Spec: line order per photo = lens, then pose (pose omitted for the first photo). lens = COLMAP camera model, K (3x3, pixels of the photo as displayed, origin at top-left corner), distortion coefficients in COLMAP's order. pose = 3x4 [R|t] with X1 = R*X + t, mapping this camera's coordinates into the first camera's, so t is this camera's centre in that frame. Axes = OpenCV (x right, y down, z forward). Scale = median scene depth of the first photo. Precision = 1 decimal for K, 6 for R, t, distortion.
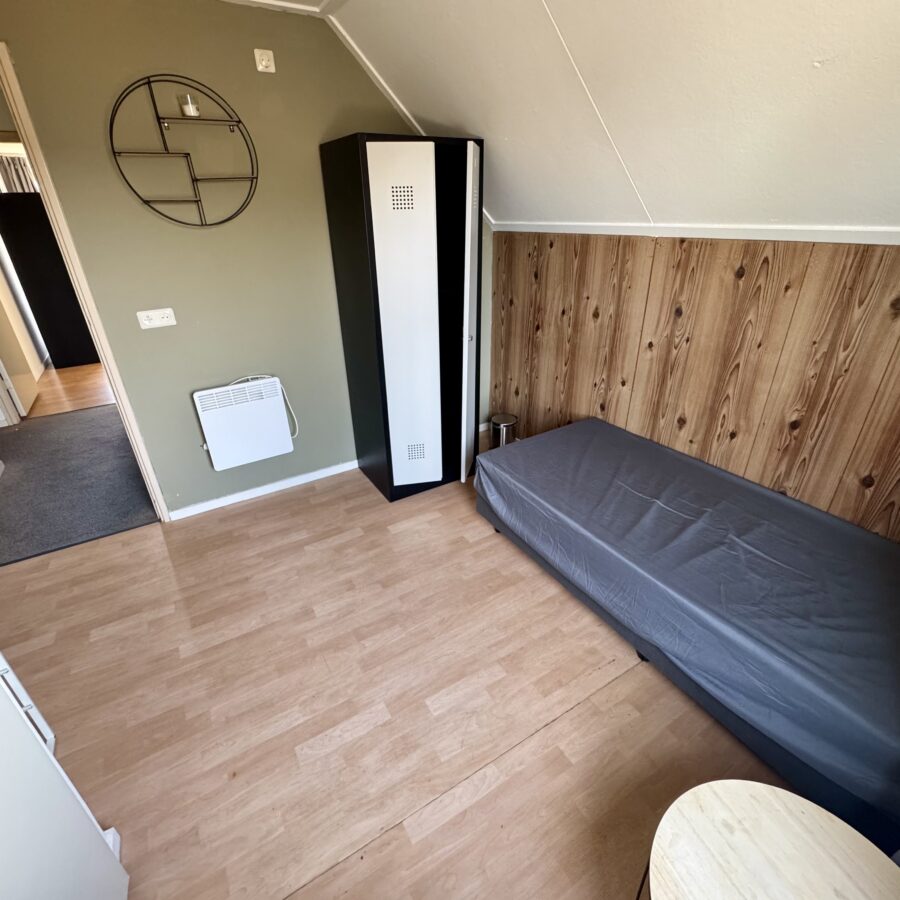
lens RADIAL K [[475.6, 0, 450.0], [0, 475.6, 450.0], [0, 0, 1]] dist [-0.004829, -0.001951]
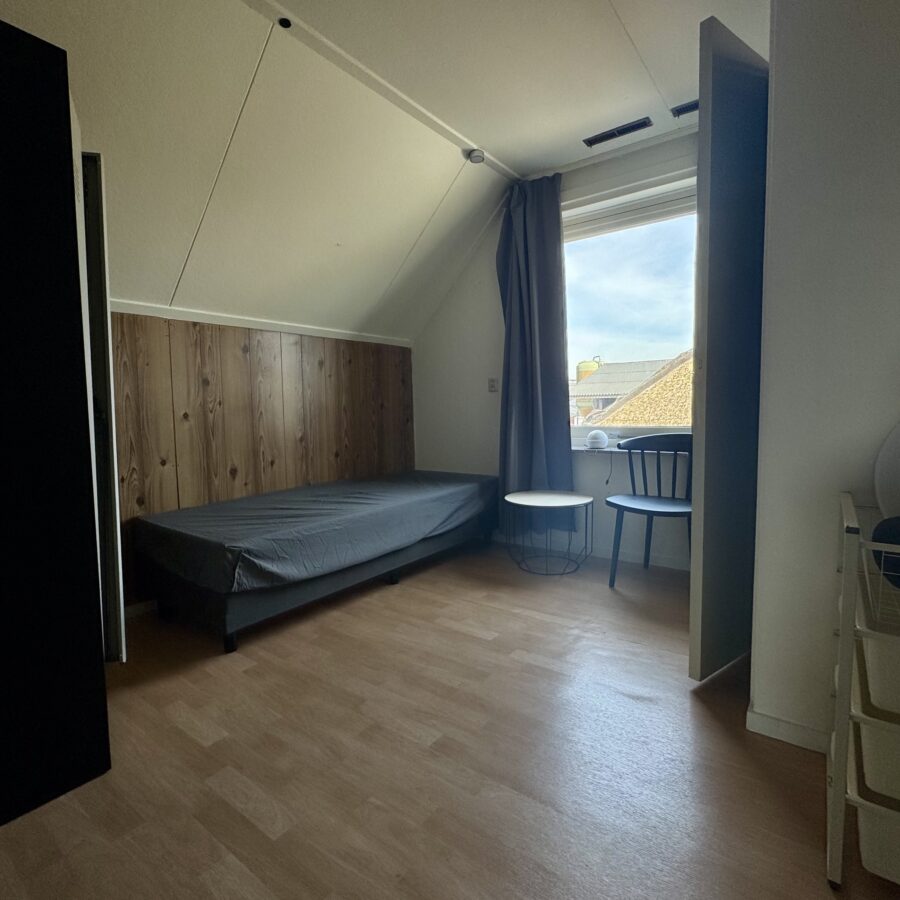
lens RADIAL K [[475.6, 0, 450.0], [0, 475.6, 450.0], [0, 0, 1]] dist [-0.004829, -0.001951]
pose [[-0.355303, -0.064431, 0.932528, -0.835803], [0.447928, 0.863885, 0.230353, -0.145616], [-0.820439, 0.499551, -0.278080, 0.915526]]
